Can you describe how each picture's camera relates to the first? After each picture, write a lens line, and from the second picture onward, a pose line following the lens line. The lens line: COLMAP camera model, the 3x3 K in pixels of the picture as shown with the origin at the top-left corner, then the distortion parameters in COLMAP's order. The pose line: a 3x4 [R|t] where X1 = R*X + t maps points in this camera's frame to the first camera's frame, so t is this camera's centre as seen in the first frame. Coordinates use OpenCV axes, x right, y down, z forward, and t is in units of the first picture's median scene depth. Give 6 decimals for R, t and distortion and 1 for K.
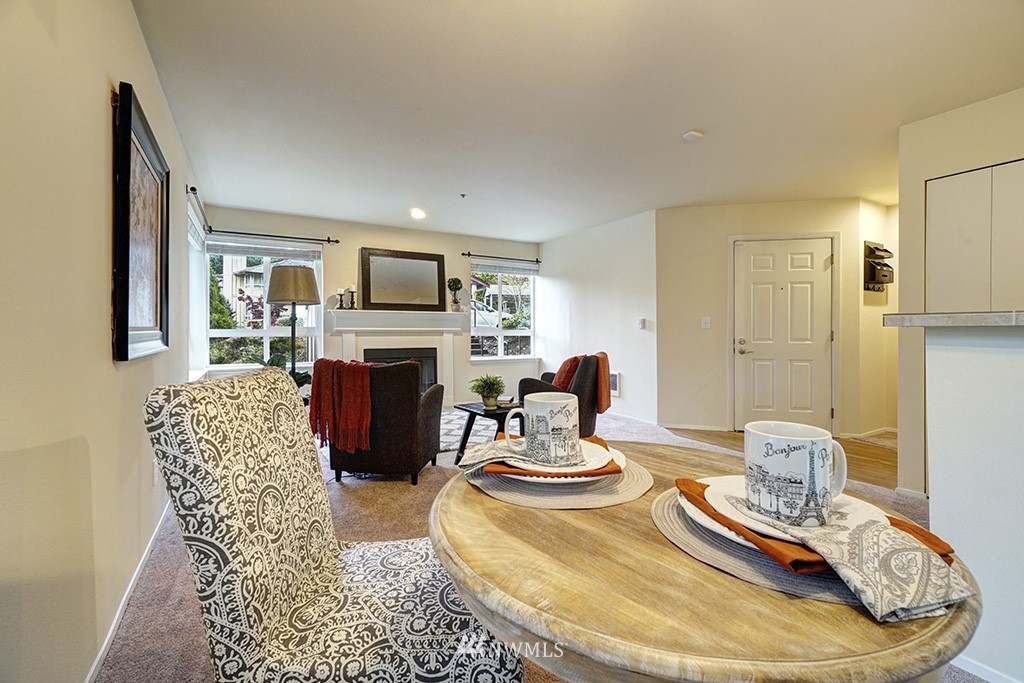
lens RADIAL K [[452.3, 0, 512.0], [0, 452.3, 341.5], [0, 0, 1]] dist [0.041522, -0.020046]
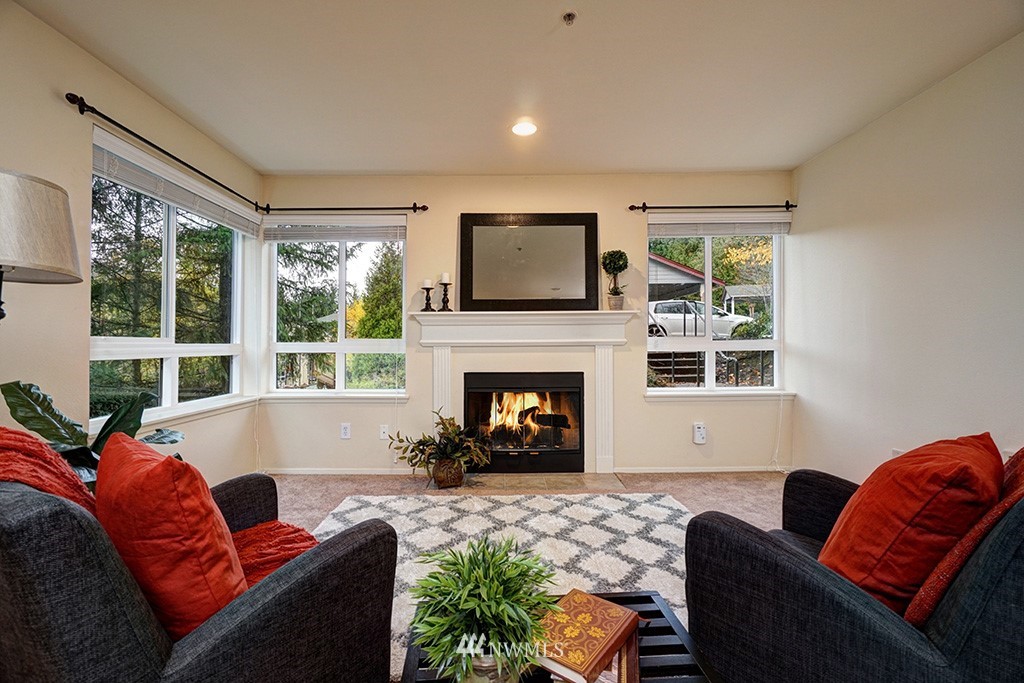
lens RADIAL K [[452.3, 0, 512.0], [0, 452.3, 341.5], [0, 0, 1]] dist [0.041522, -0.020046]
pose [[0.874365, -0.006093, -0.485231, 0.036825], [-0.005354, 0.999739, -0.022201, -0.012688], [0.485240, 0.022010, 0.874104, 0.442331]]
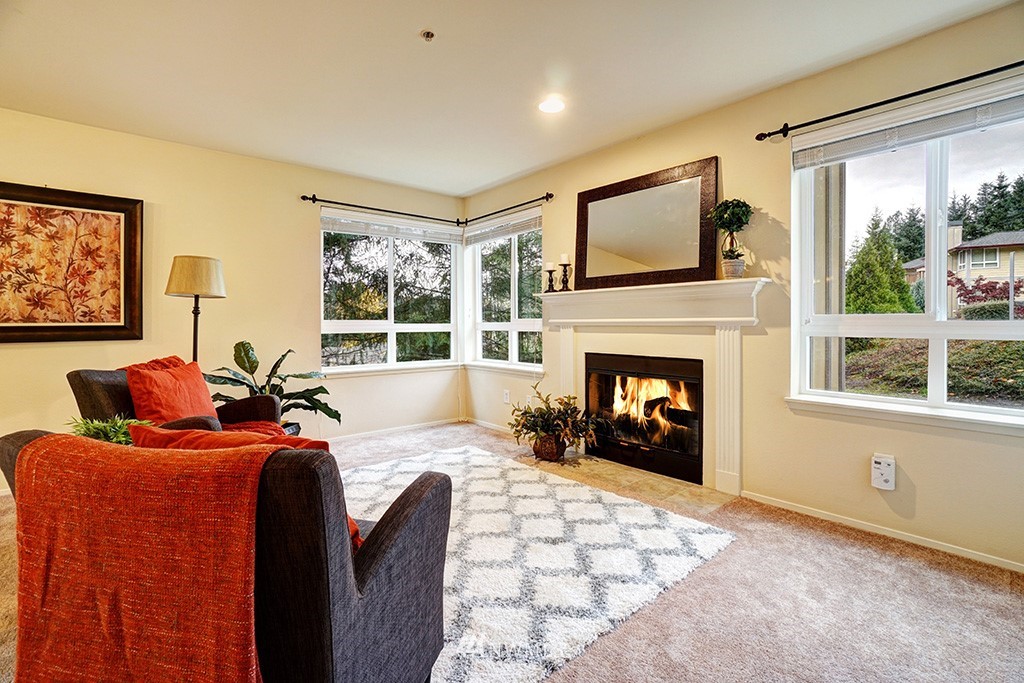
lens RADIAL K [[466.0, 0, 496.2], [0, 466.0, 325.8], [0, 0, 1]] dist [-0.047227, 0.023089]
pose [[0.152762, -0.001017, -0.988263, 0.267797], [-0.020269, 0.999786, -0.004162, -0.014937], [0.988055, 0.020667, 0.152708, 0.725807]]
